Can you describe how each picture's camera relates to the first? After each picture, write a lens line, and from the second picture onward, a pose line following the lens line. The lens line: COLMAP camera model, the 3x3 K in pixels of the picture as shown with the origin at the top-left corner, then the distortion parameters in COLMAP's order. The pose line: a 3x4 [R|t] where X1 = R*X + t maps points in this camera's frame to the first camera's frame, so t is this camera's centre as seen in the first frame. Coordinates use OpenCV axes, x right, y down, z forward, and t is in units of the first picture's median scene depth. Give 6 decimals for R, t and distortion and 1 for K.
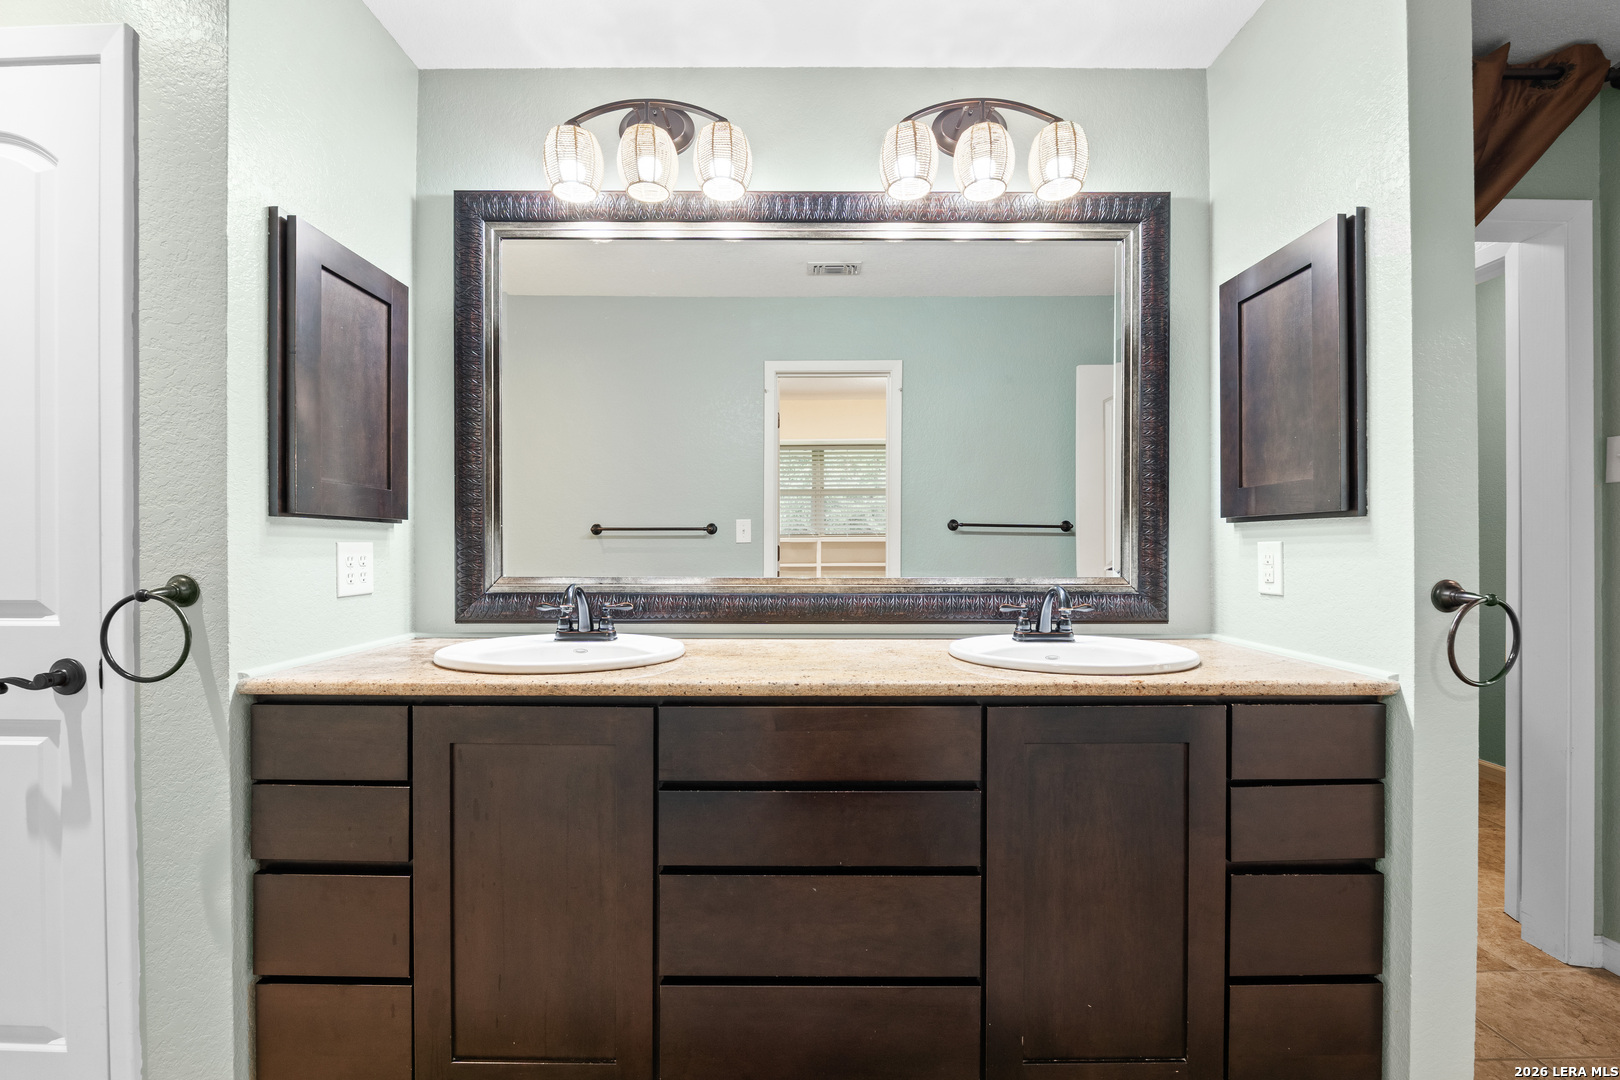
lens RADIAL K [[663.4, 0, 803.1], [0, 663.4, 539.7], [0, 0, 1]] dist [-0.012454, -0.000295]
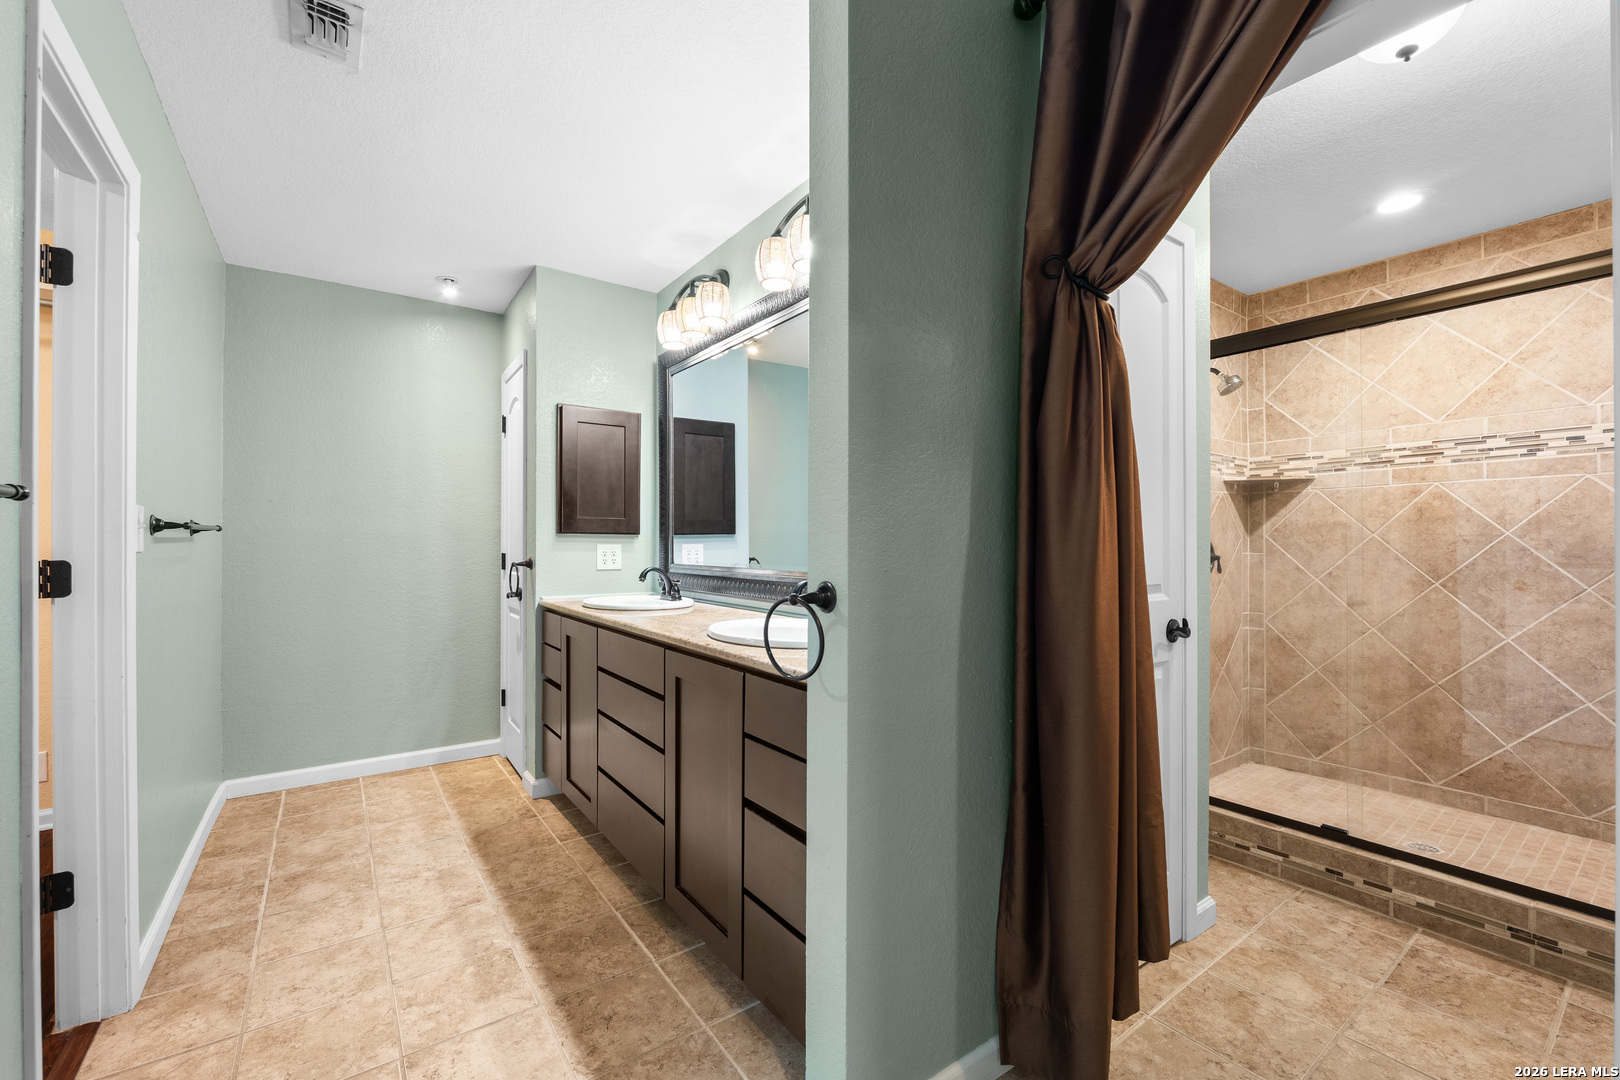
lens RADIAL K [[663.4, 0, 803.1], [0, 663.4, 539.7], [0, 0, 1]] dist [-0.012454, -0.000295]
pose [[0.595903, 0.002652, -0.803052, 1.425724], [-0.001752, 0.999996, 0.002002, -0.017208], [0.803054, 0.000214, 0.595906, 0.247884]]
